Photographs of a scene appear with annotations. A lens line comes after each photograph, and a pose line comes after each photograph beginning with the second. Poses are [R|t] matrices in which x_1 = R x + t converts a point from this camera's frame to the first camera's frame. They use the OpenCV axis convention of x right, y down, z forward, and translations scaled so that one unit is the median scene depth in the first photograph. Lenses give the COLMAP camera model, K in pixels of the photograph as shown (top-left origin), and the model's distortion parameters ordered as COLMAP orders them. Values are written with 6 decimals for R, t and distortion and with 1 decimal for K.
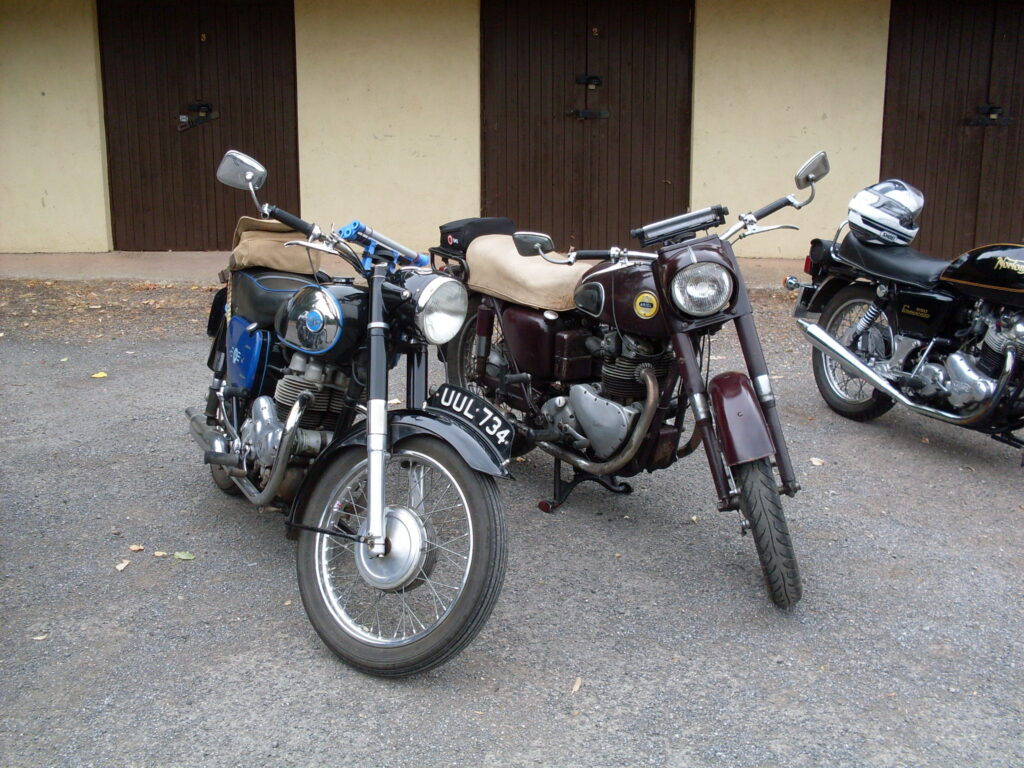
lens RADIAL K [[1131.9, 0, 512.0], [0, 1131.9, 384.0], [0, 0, 1]] dist [-0.228988, 0.331753]
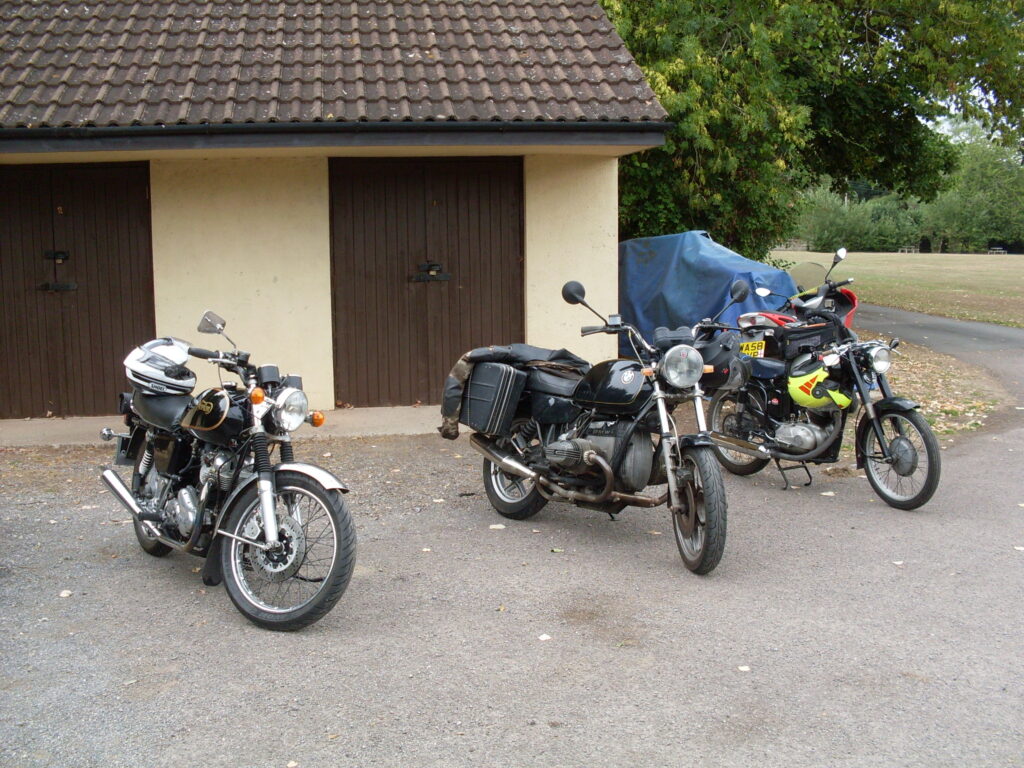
lens RADIAL K [[1131.9, 0, 512.0], [0, 1131.9, 384.0], [0, 0, 1]] dist [-0.228988, 0.331753]
pose [[0.974690, -0.039394, 0.220065, 0.264225], [0.070667, 0.988172, -0.136096, 0.024262], [-0.212100, 0.148203, 0.965945, -0.093839]]
